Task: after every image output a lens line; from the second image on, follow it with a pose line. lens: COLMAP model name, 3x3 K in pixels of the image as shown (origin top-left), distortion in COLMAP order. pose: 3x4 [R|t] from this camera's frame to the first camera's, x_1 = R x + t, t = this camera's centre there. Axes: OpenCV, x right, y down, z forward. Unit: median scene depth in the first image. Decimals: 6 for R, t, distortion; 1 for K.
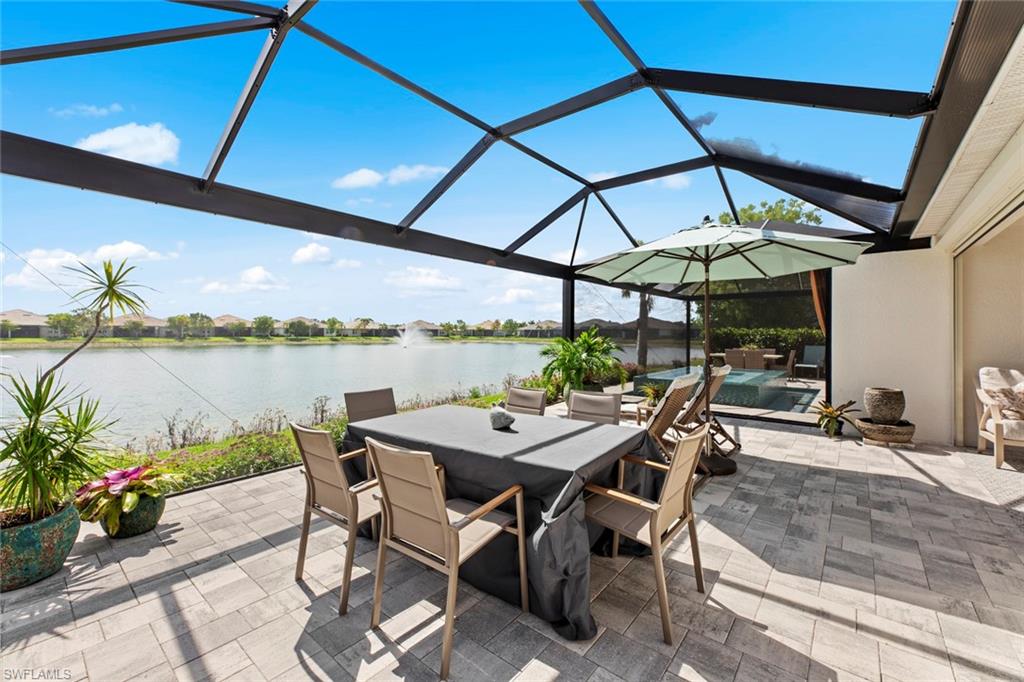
lens RADIAL K [[416.4, 0, 505.7], [0, 416.4, 333.9], [0, 0, 1]] dist [0.003244, -0.001128]
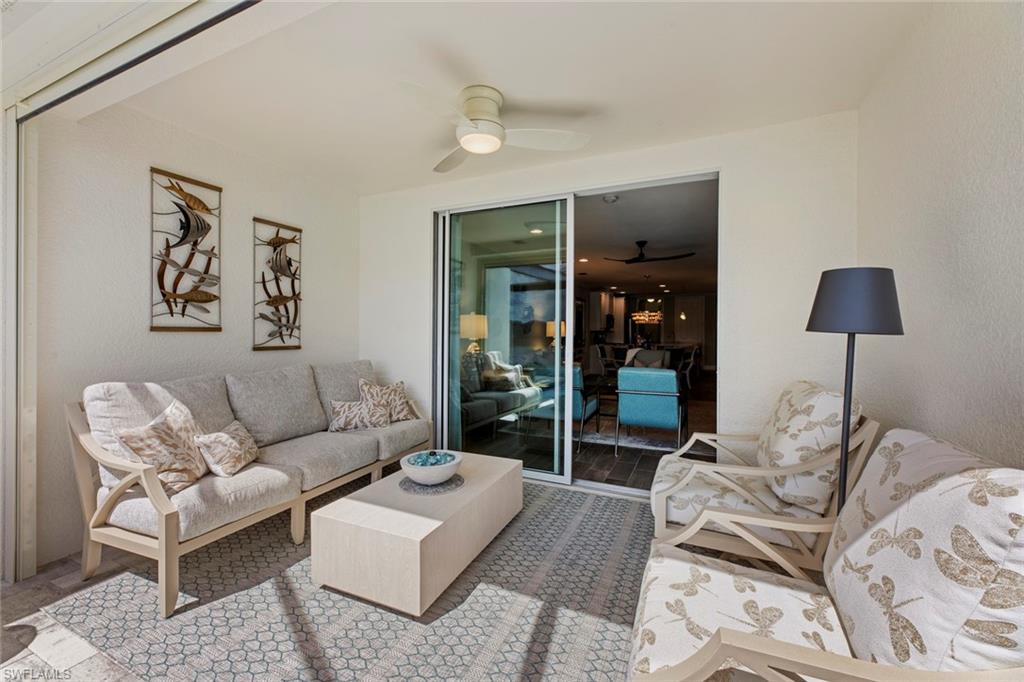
lens RADIAL K [[416.4, 0, 504.7], [0, 416.4, 333.4], [0, 0, 1]] dist [0.003244, -0.001128]
pose [[-0.243815, -0.014689, 0.969710, 0.653480], [0.000217, 0.999884, 0.015200, 0.020046], [-0.969822, 0.003917, -0.243784, 0.741900]]
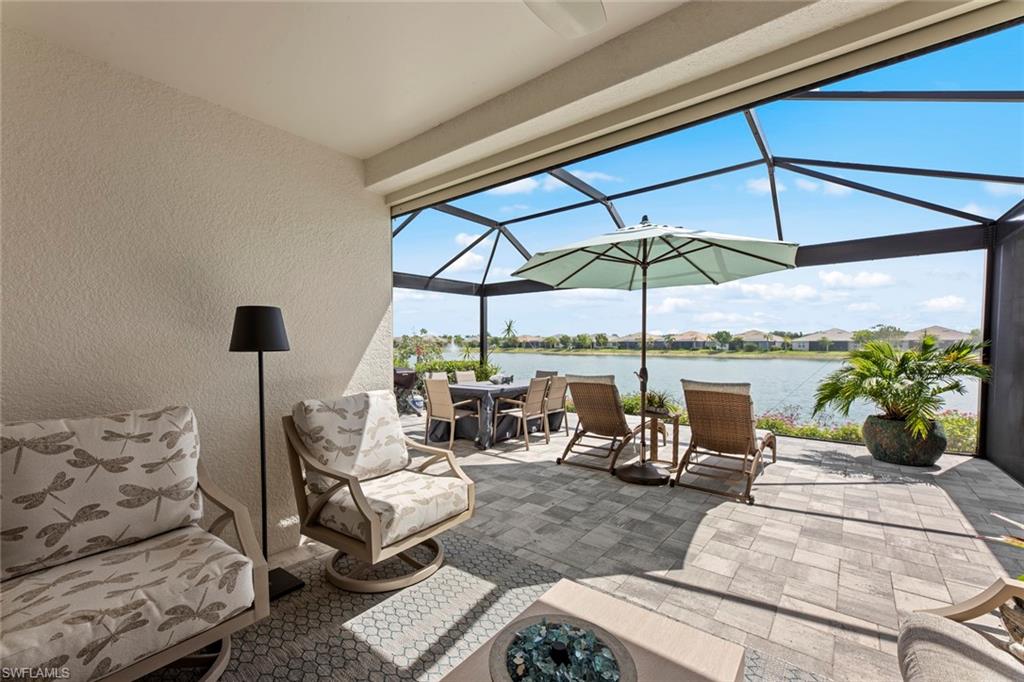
lens RADIAL K [[416.4, 0, 505.5], [0, 416.4, 345.8], [0, 0, 1]] dist [0.003244, -0.001128]
pose [[0.003708, -0.008800, -0.999954, 1.430834], [0.001528, 0.999960, -0.008795, 0.023782], [0.999992, -0.001496, 0.003721, 0.671449]]
